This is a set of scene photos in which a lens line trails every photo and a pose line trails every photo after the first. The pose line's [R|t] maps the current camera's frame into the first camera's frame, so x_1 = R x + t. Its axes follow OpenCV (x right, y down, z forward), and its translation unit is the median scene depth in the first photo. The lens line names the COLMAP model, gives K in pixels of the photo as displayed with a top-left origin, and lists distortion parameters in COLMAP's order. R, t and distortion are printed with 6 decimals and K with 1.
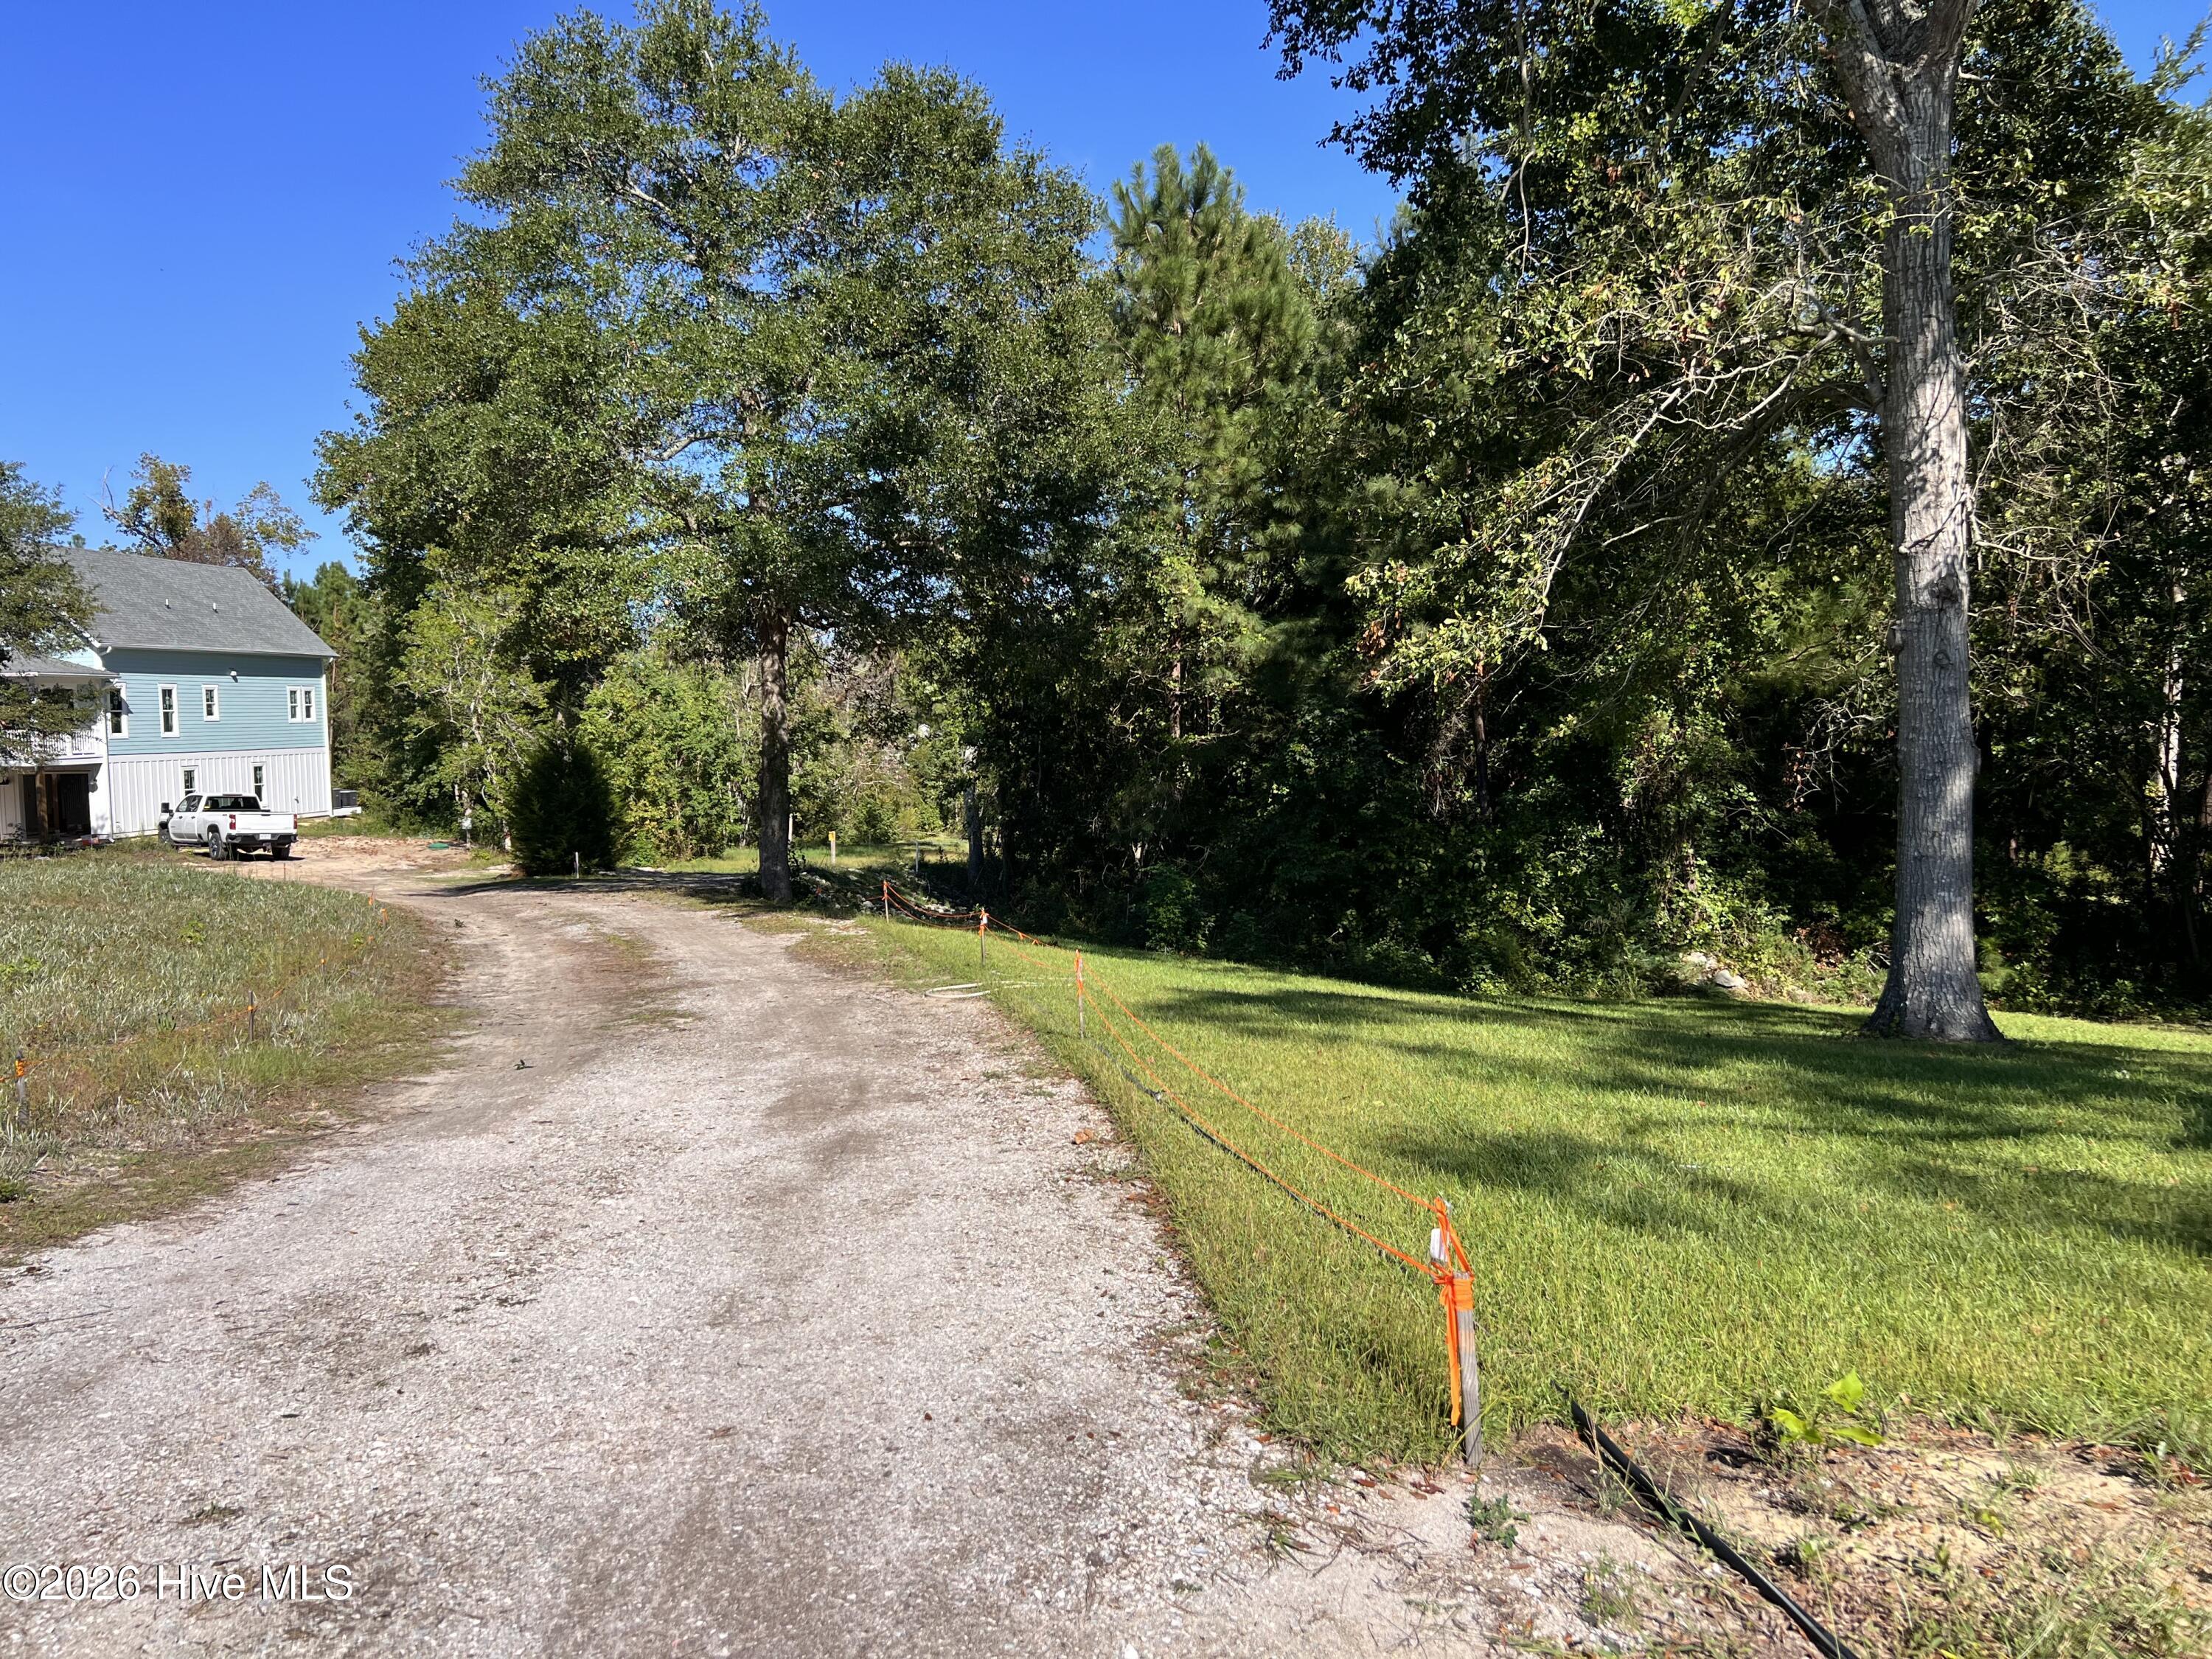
lens RADIAL K [[1668.5, 0, 1095.0], [0, 1668.5, 852.9], [0, 0, 1]] dist [0.049750, -0.058876]
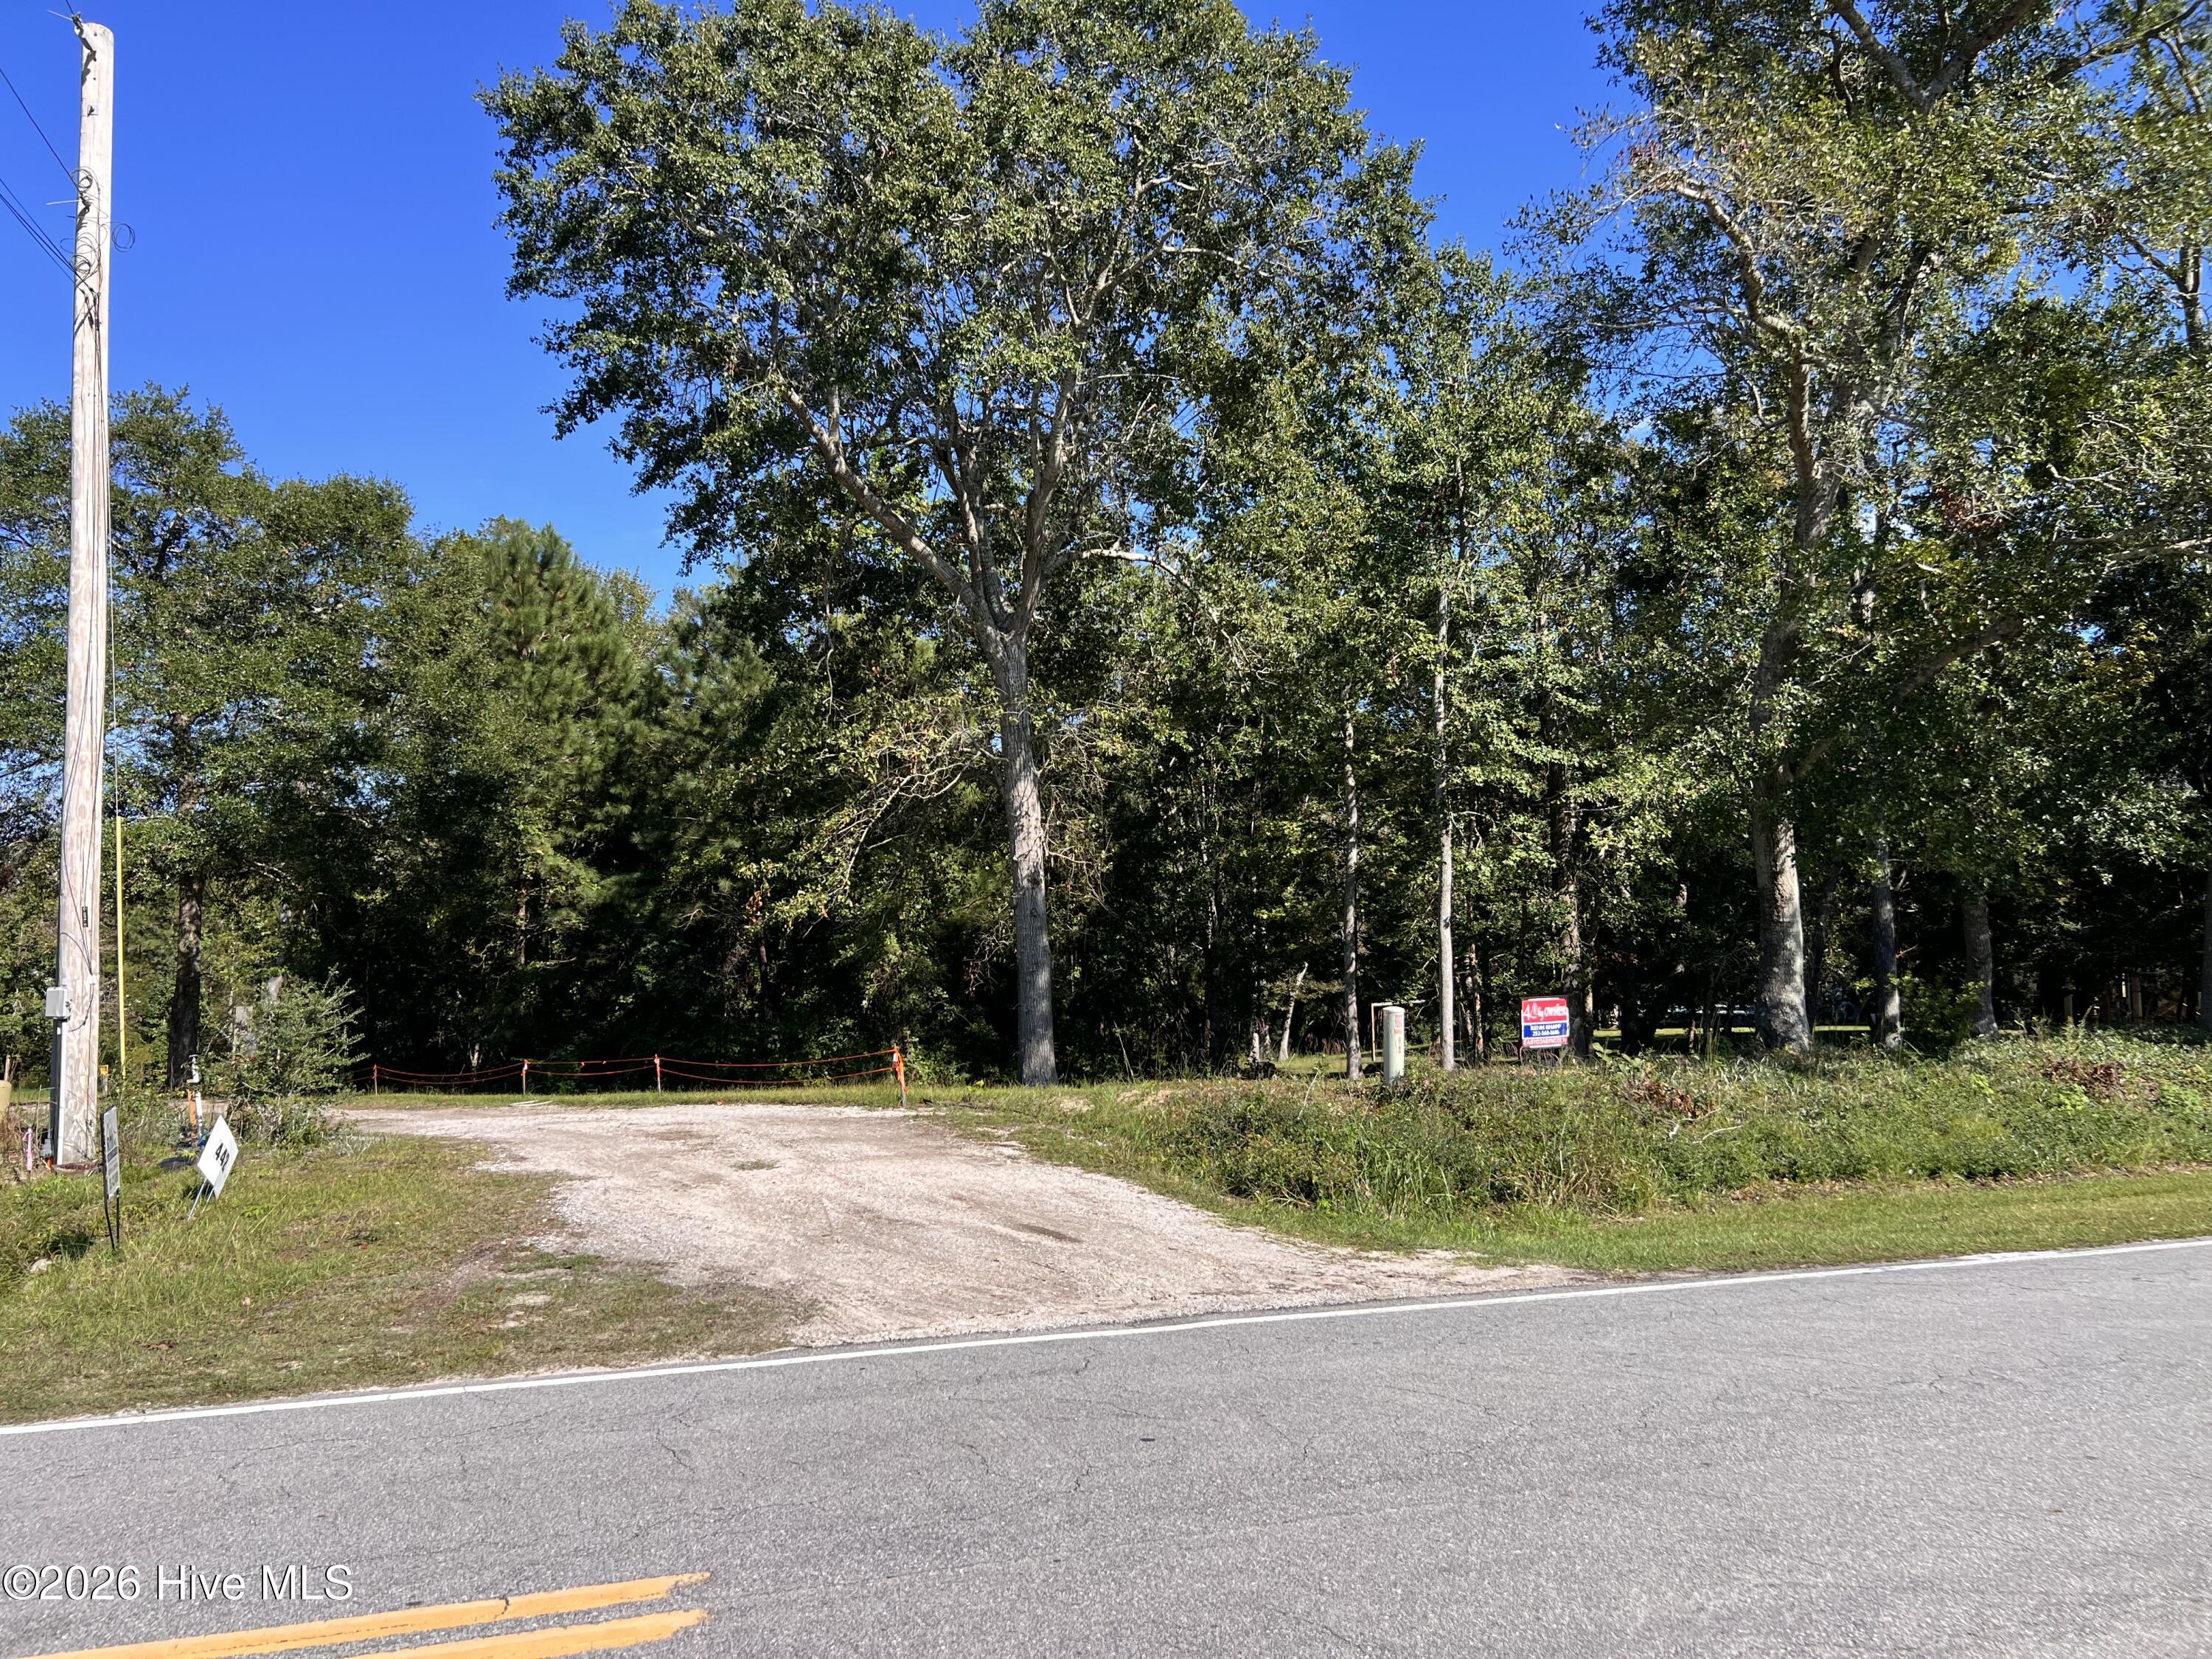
lens RADIAL K [[1675.7, 0, 1095.3], [0, 1675.7, 813.7], [0, 0, 1]] dist [0.049596, -0.053349]
pose [[0.892450, 0.029326, 0.450192, -0.203602], [0.043892, 0.987507, -0.151337, 0.044892], [-0.449006, 0.154820, 0.880014, -0.490710]]
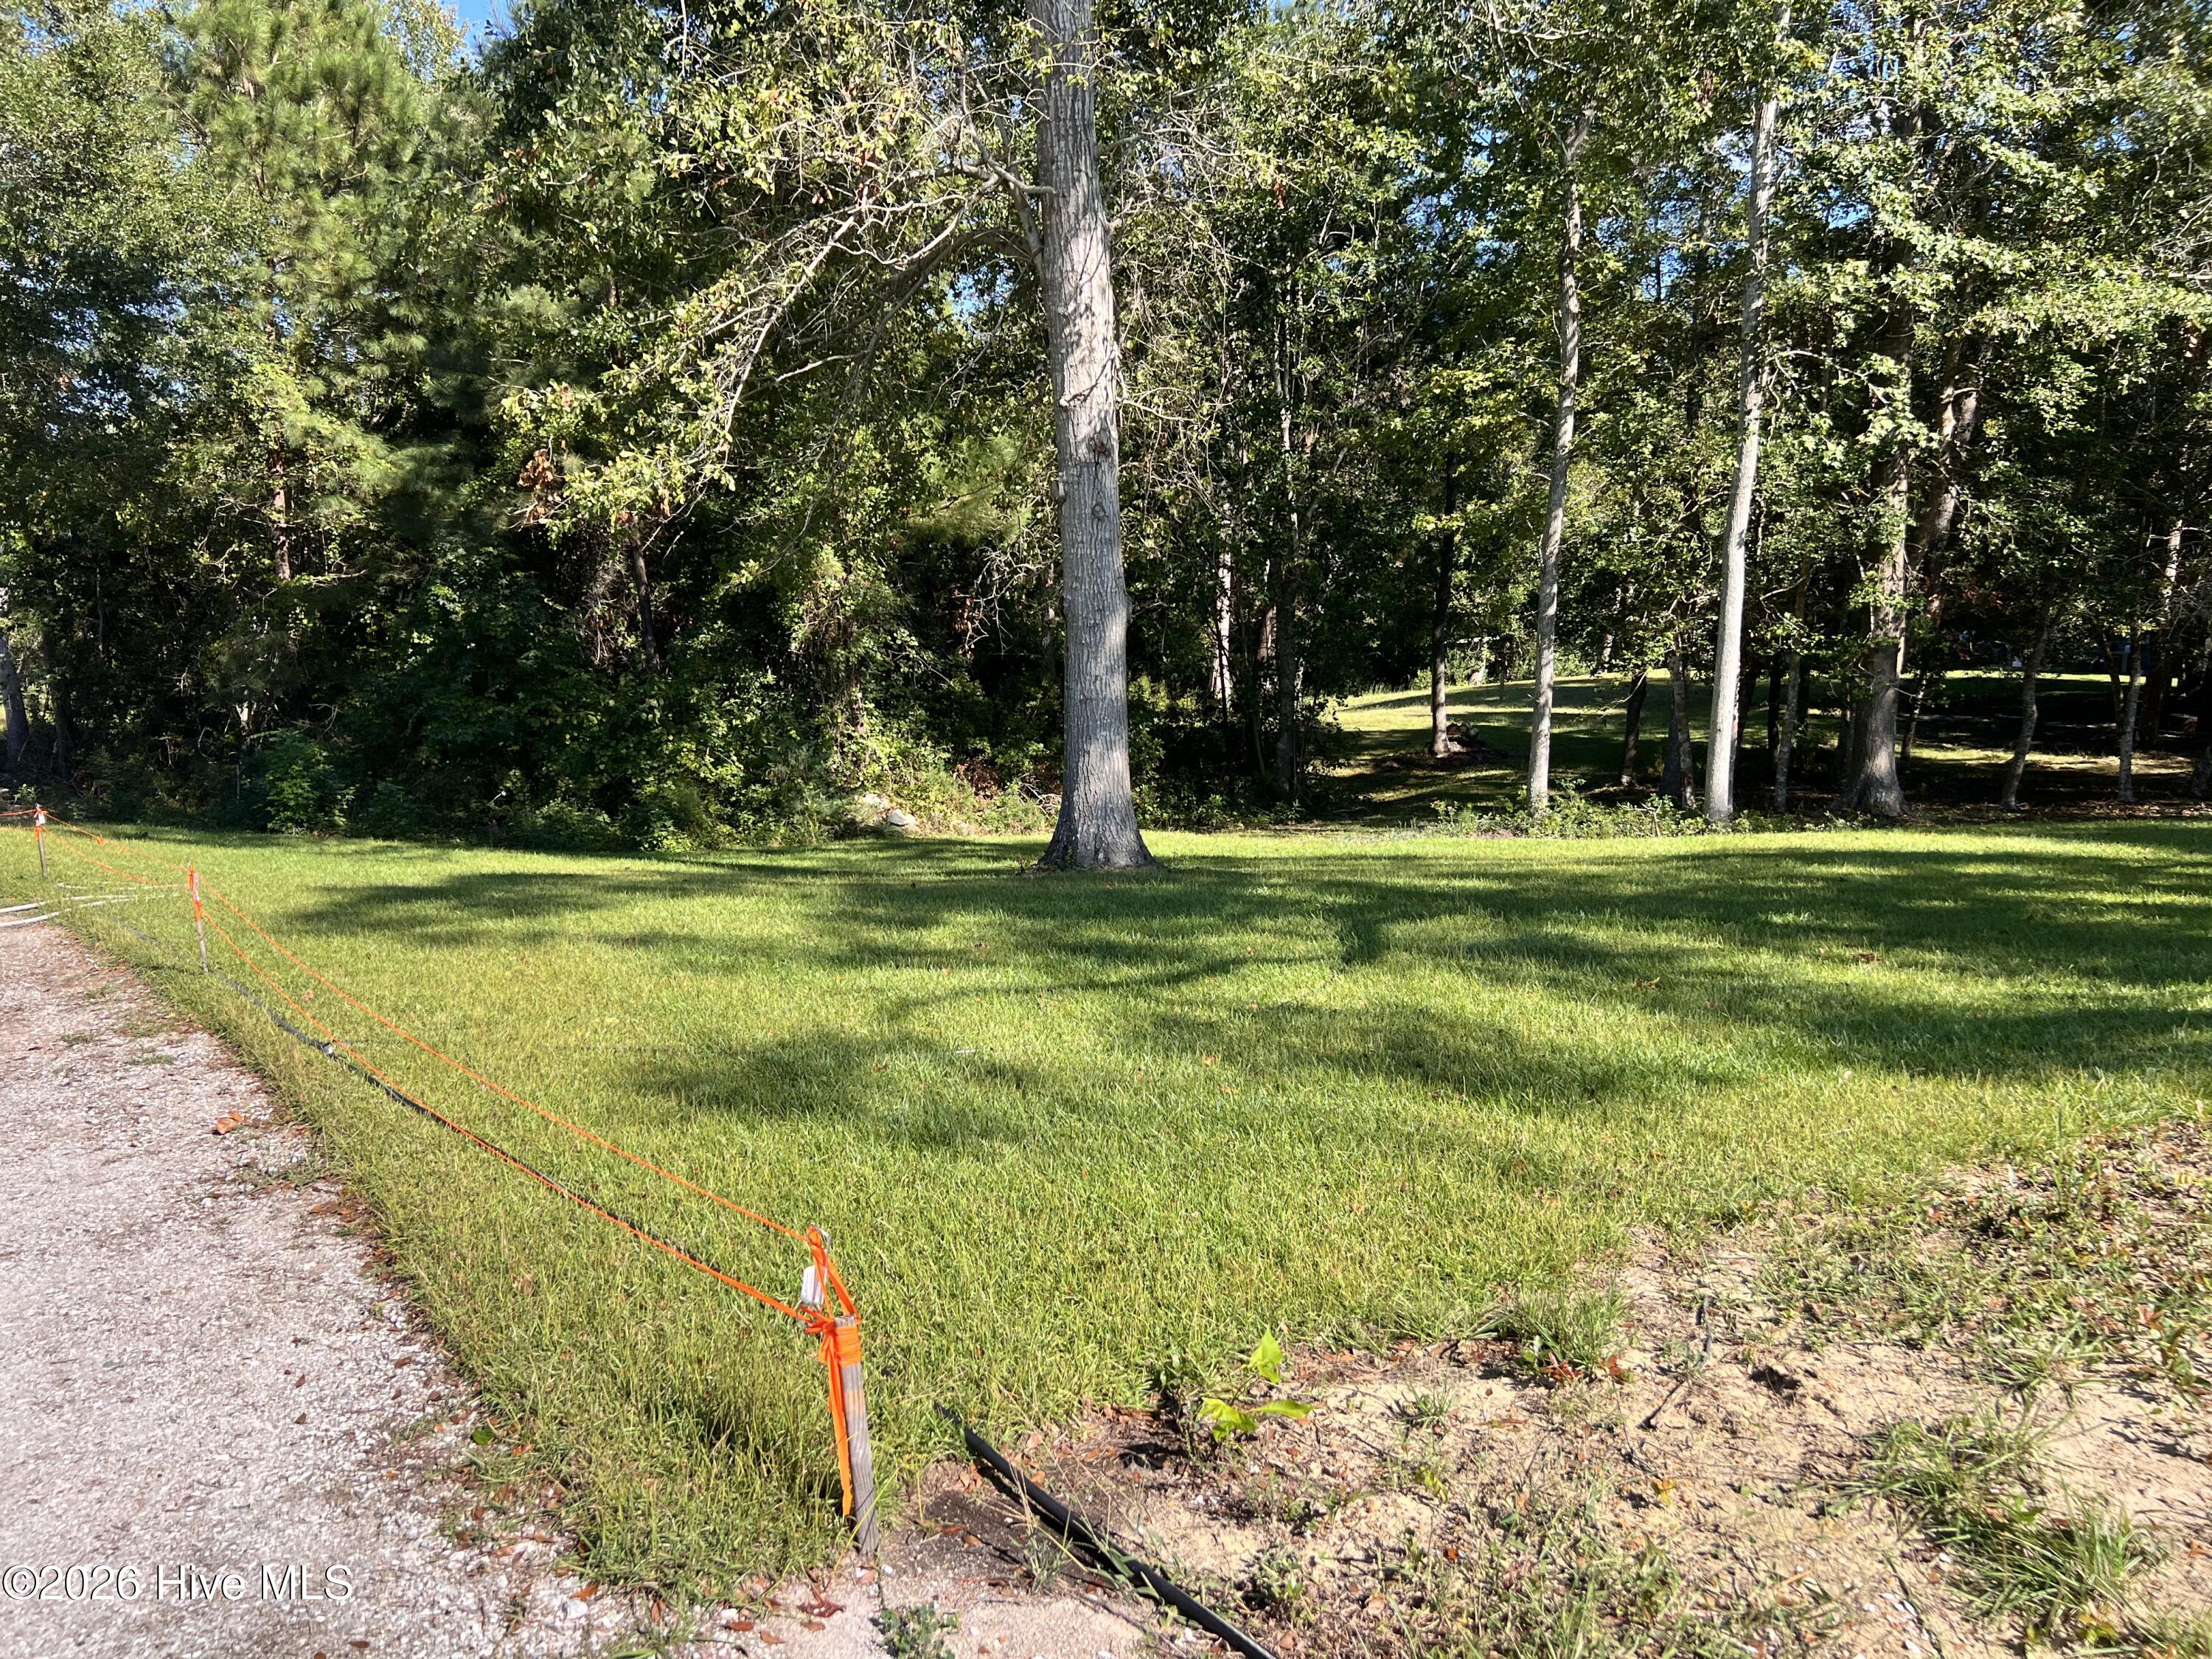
lens RADIAL K [[1675.7, 0, 1095.3], [0, 1675.7, 813.7], [0, 0, 1]] dist [0.049596, -0.053349]
pose [[0.879052, -0.064857, 0.472294, -0.004321], [0.031182, 0.996403, 0.078793, -0.005127], [-0.475706, -0.054536, 0.877912, 0.041142]]
